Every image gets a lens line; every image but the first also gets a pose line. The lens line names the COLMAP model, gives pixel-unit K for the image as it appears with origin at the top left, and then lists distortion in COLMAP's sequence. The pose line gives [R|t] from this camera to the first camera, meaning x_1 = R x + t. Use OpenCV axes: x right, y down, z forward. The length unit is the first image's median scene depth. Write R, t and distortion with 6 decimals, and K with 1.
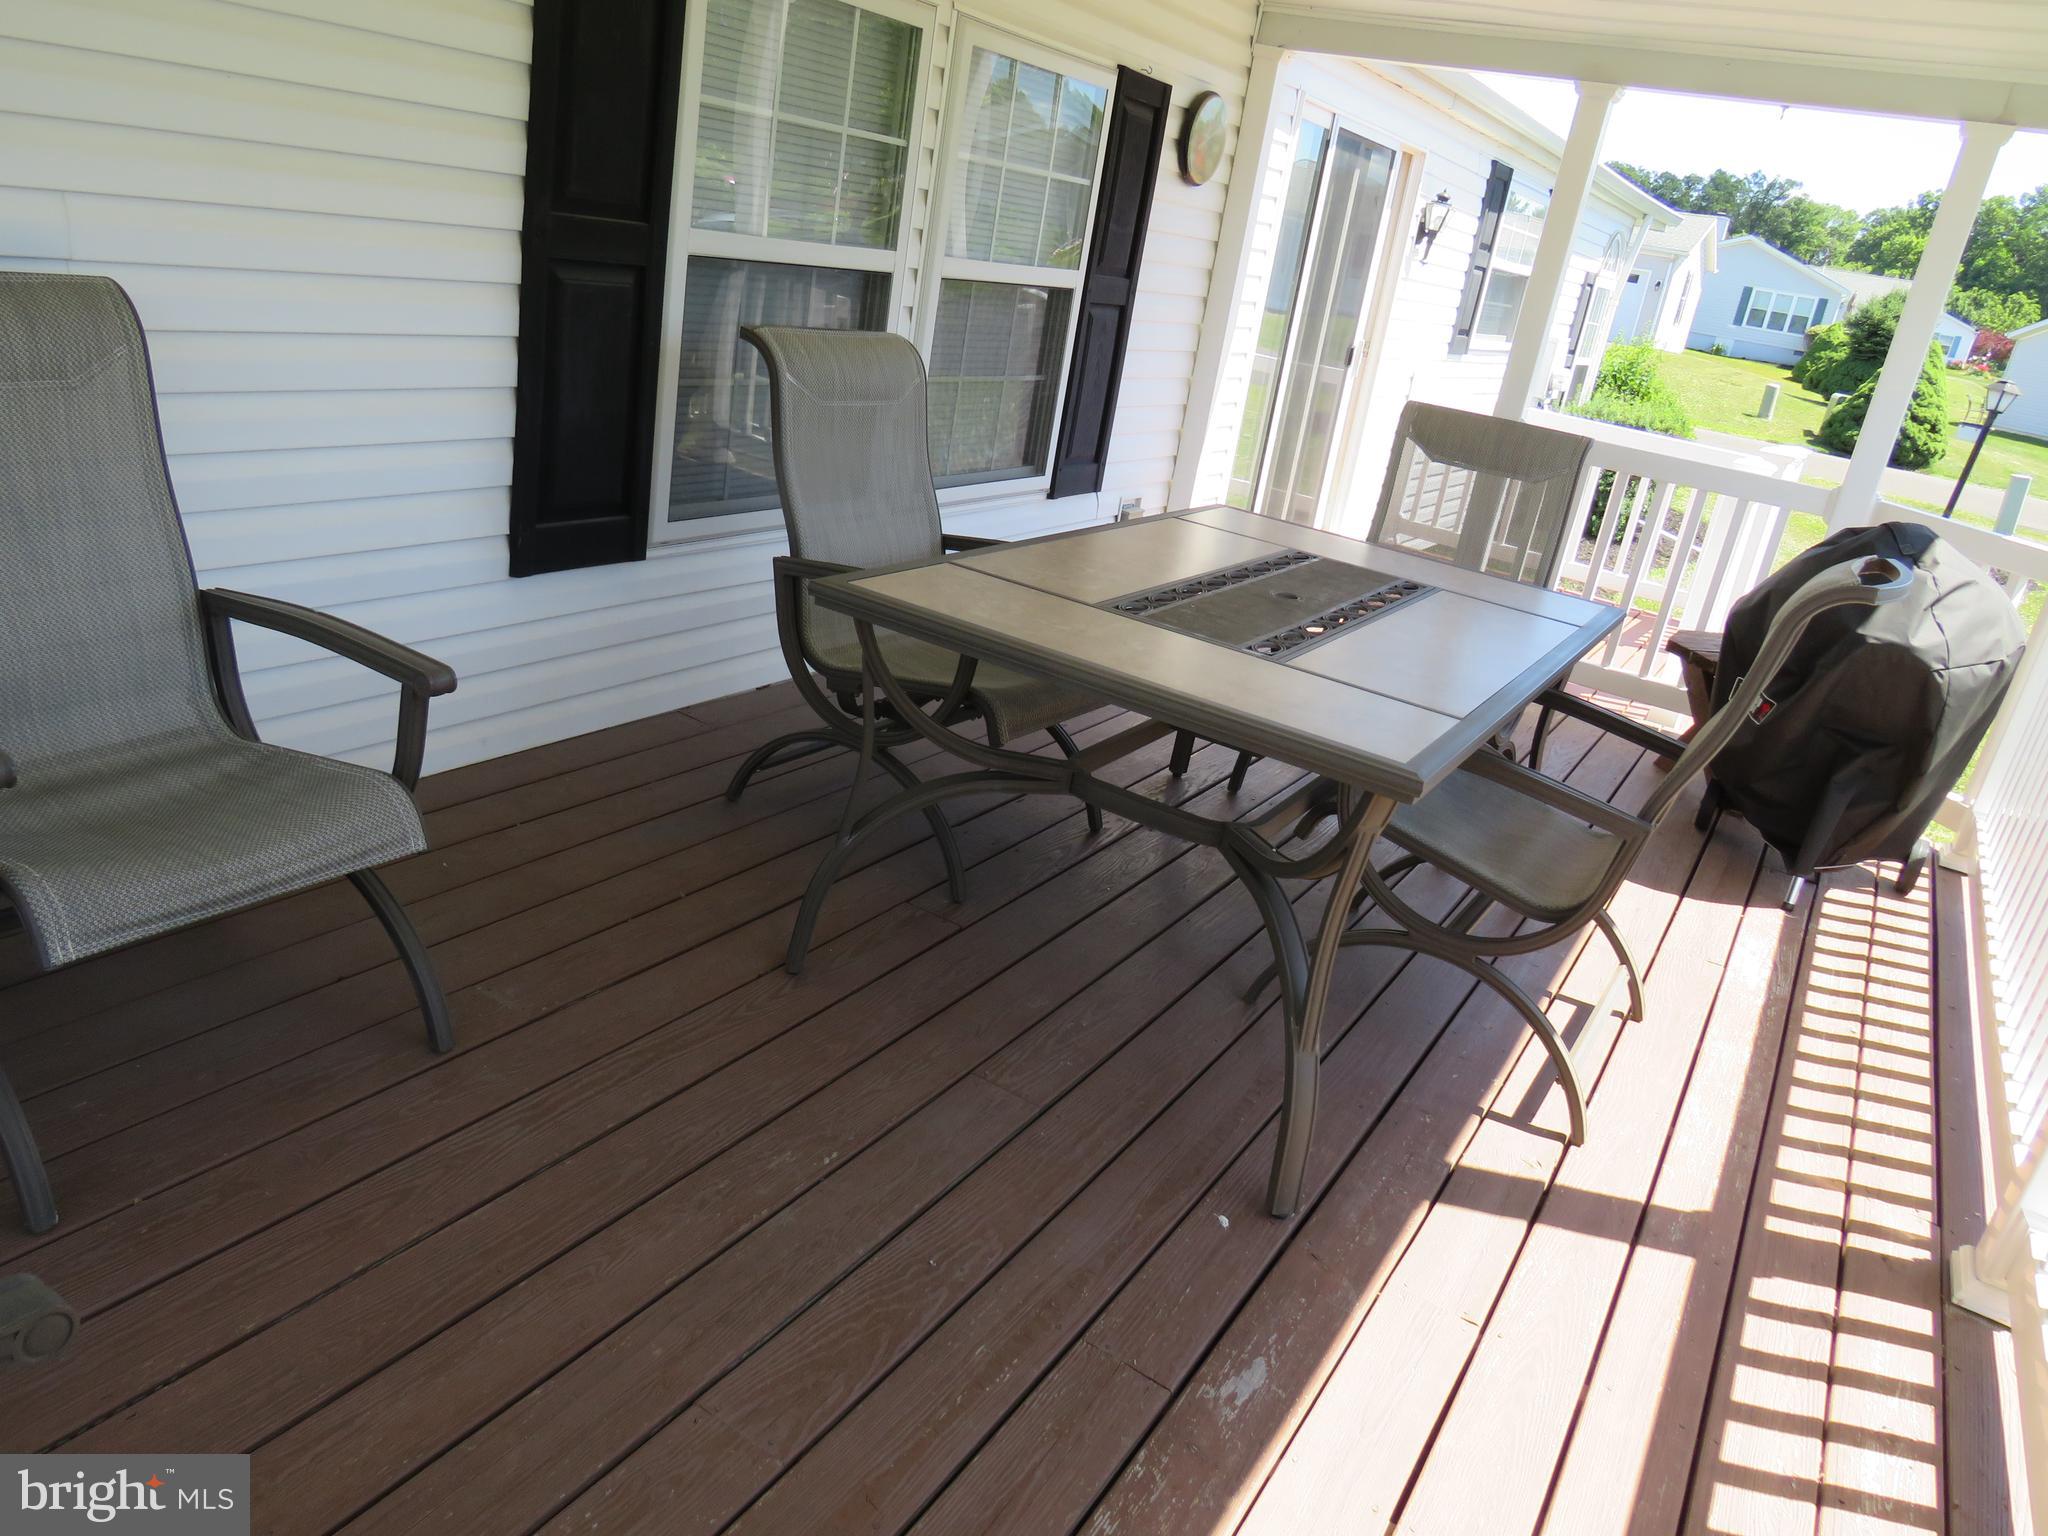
lens RADIAL K [[1455.1, 0, 1028.9], [0, 1455.1, 770.0], [0, 0, 1]] dist [-0.030554, 0.001081]
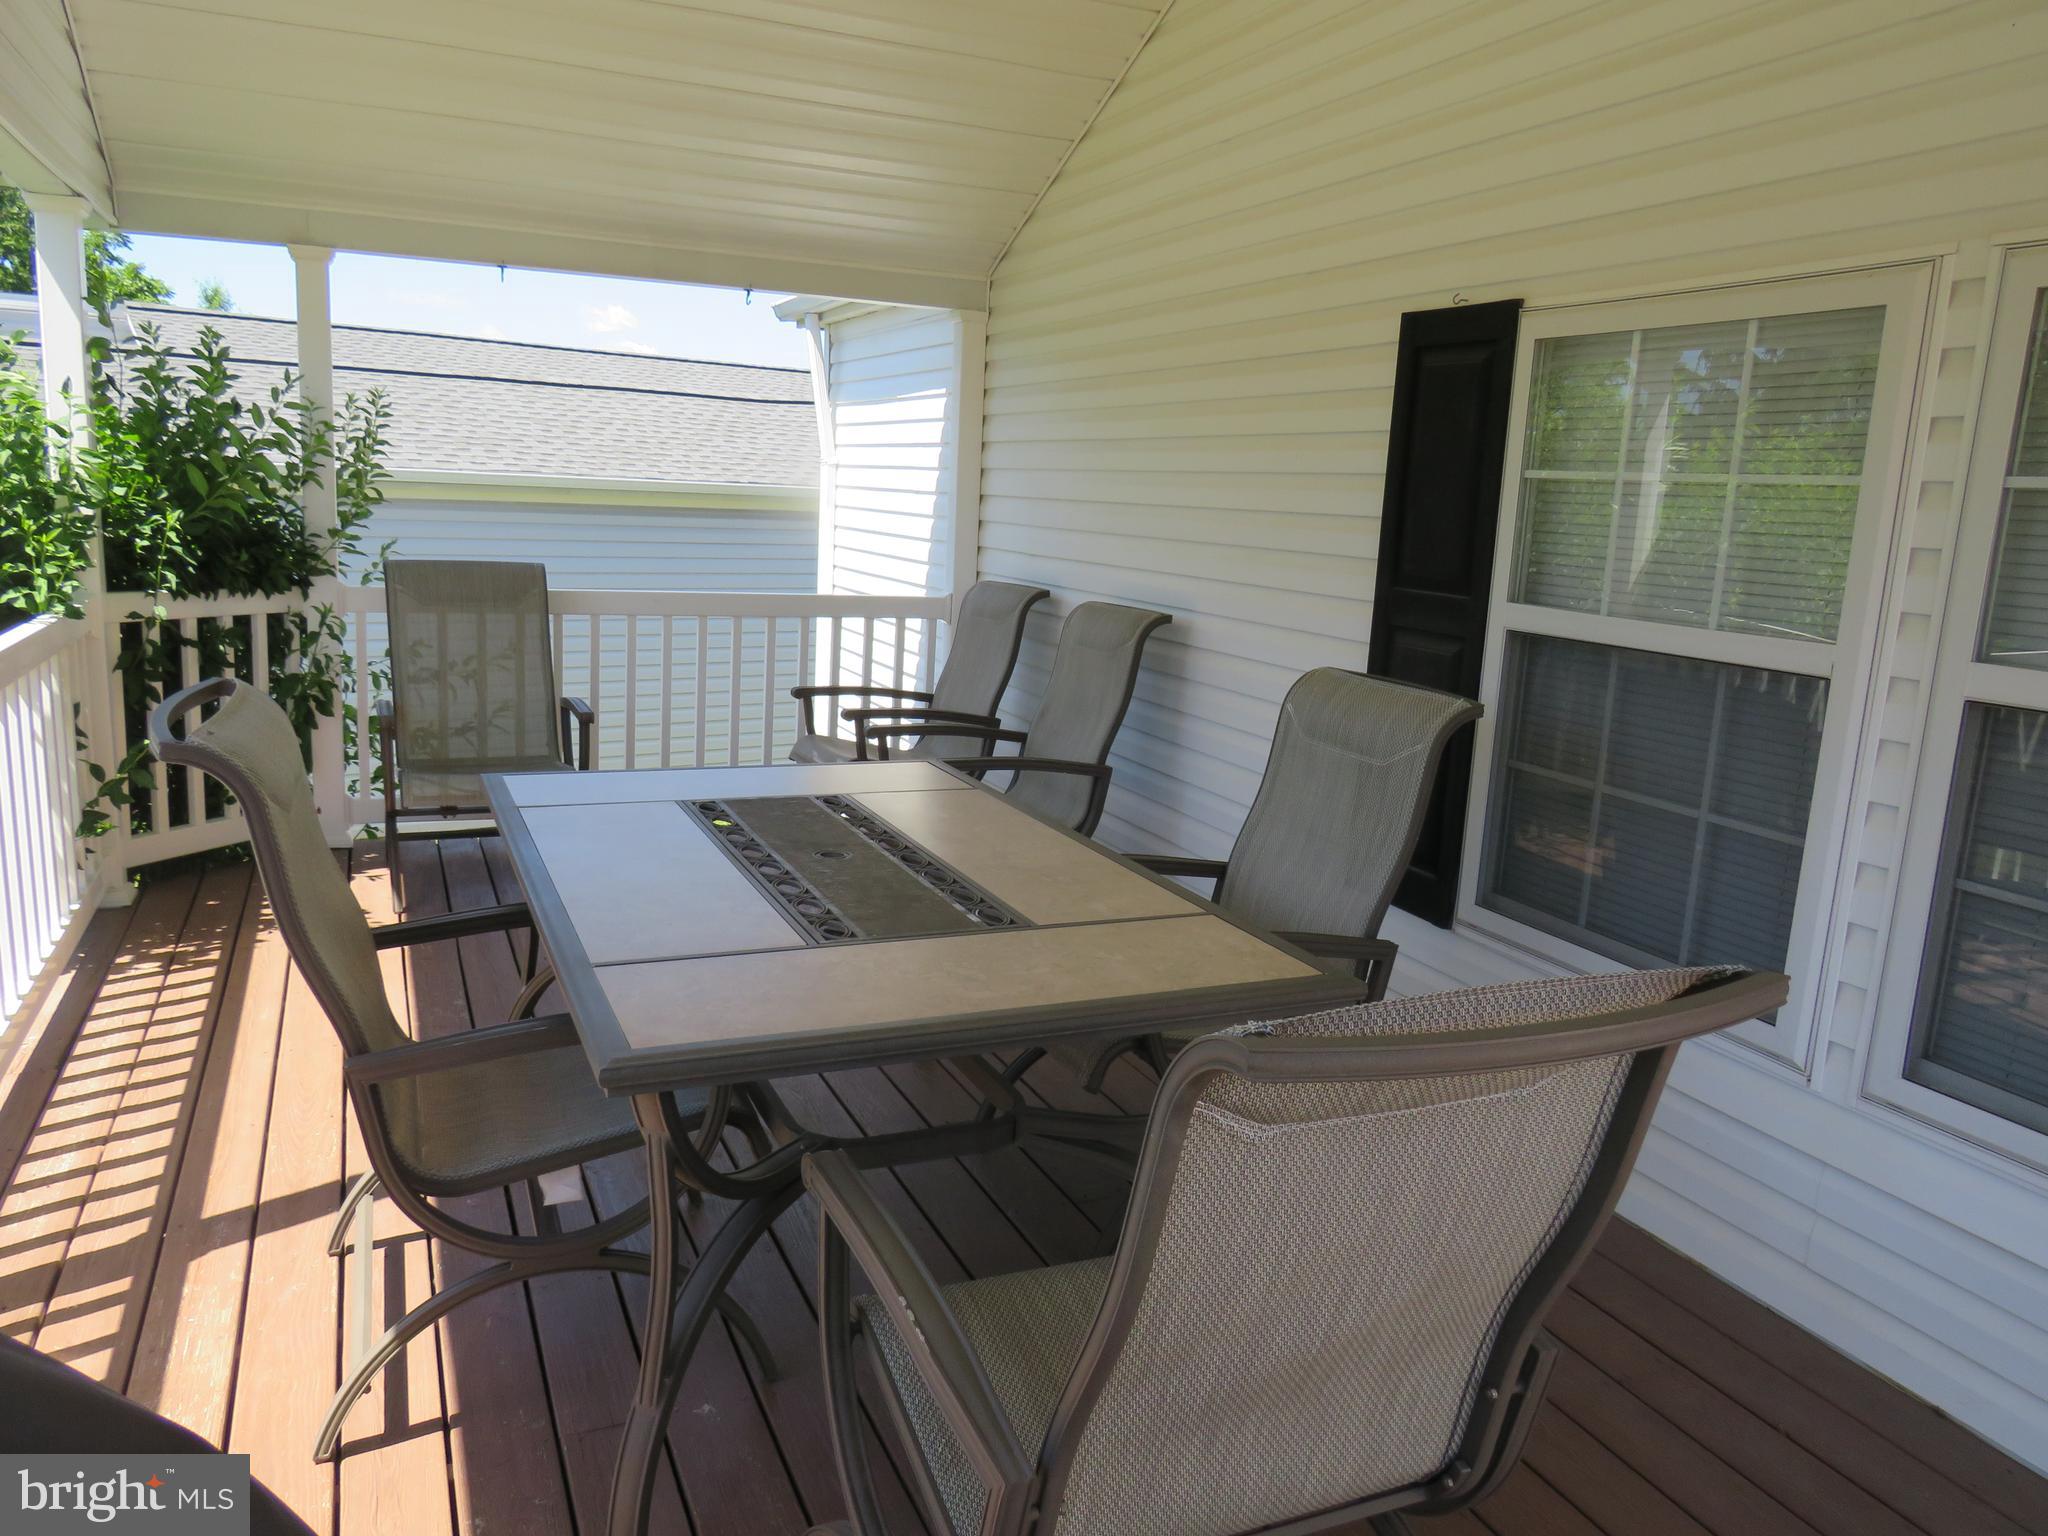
lens RADIAL K [[1480.8, 0, 1018.3], [0, 1480.8, 773.7], [0, 0, 1]] dist [-0.010629, 0.005343]
pose [[-0.564205, -0.028365, -0.825148, 0.952187], [-0.420714, 0.869802, 0.257768, -0.493821], [0.710403, 0.492585, -0.502680, 1.659760]]
